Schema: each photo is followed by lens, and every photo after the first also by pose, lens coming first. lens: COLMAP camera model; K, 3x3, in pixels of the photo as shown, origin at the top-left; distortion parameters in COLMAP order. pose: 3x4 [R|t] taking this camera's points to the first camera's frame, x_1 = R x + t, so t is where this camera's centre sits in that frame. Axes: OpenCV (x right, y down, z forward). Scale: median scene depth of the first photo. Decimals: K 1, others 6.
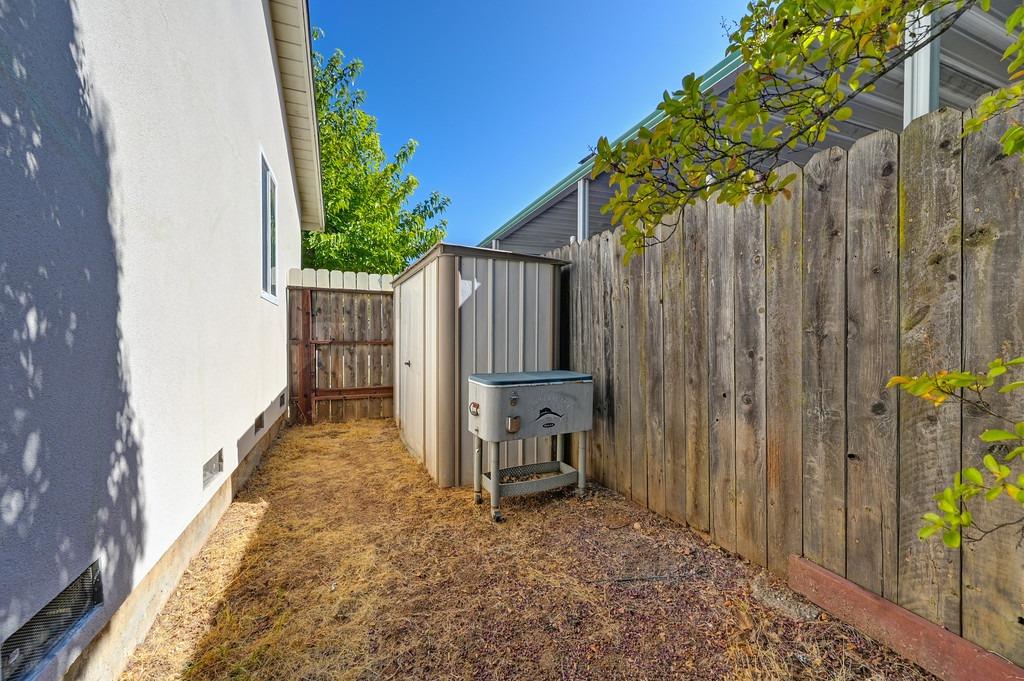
lens RADIAL K [[410.0, 0, 514.1], [0, 410.0, 339.2], [0, 0, 1]] dist [0.000830, 0.000168]
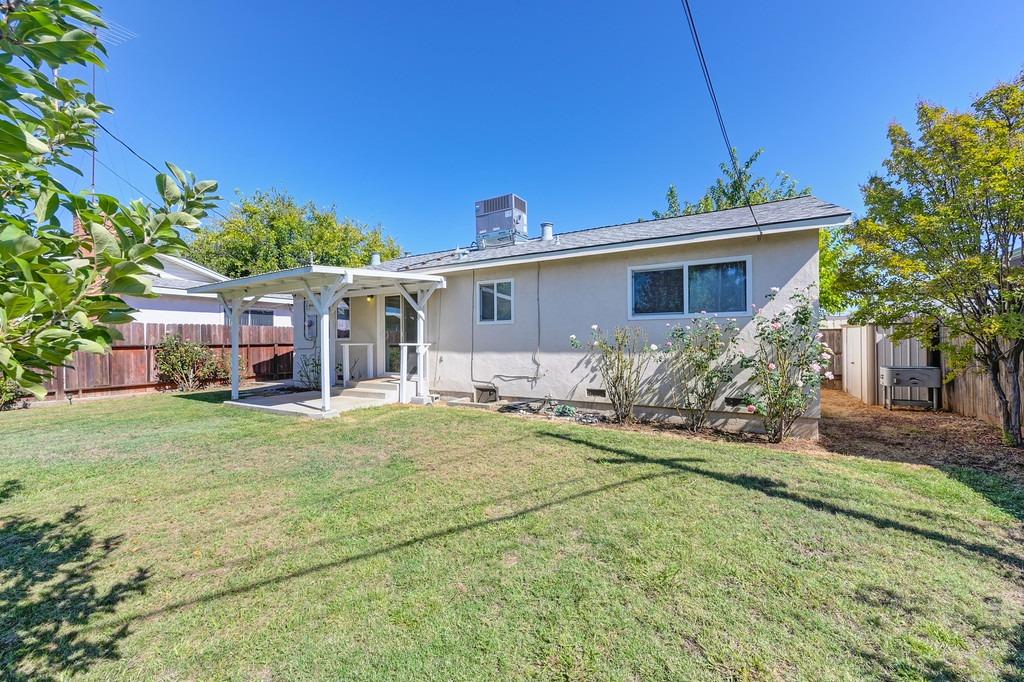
lens RADIAL K [[403.9, 0, 511.7], [0, 403.9, 340.0], [0, 0, 1]] dist [0.000629, 0.000301]
pose [[0.599696, -0.006202, -0.800204, 0.614027], [0.001788, 0.999978, -0.006410, -0.086251], [0.800226, 0.002413, 0.599694, -2.819826]]
